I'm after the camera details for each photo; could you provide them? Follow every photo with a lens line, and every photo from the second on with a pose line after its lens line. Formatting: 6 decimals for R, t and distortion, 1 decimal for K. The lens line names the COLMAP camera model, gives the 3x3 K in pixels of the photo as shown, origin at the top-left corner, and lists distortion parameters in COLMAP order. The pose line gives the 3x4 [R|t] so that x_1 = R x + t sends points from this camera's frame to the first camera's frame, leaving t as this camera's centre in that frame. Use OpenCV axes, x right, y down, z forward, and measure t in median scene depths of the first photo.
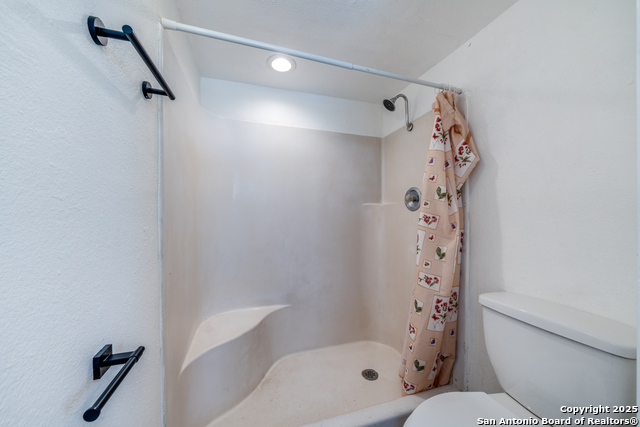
lens RADIAL K [[249.2, 0, 321.0], [0, 249.2, 214.0], [0, 0, 1]] dist [-0.008716, 0.000156]
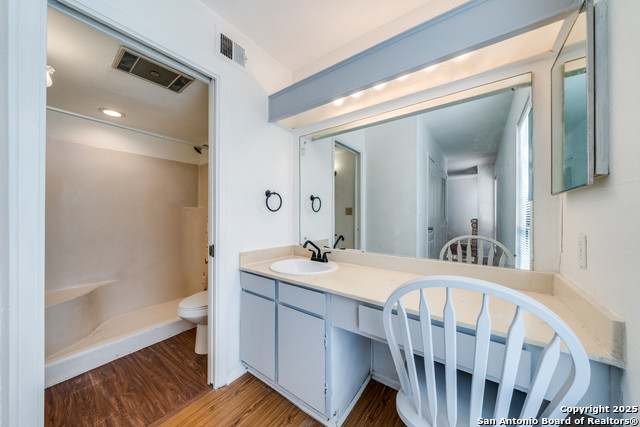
lens RADIAL K [[221.2, 0, 322.2], [0, 221.2, 213.2], [0, 0, 1]] dist [-0.009894, 0.000369]
pose [[0.810586, 0.002835, 0.585613, 0.076206], [0.001733, 0.999972, -0.007240, 0.004810], [-0.585617, 0.006883, 0.810559, -0.655109]]
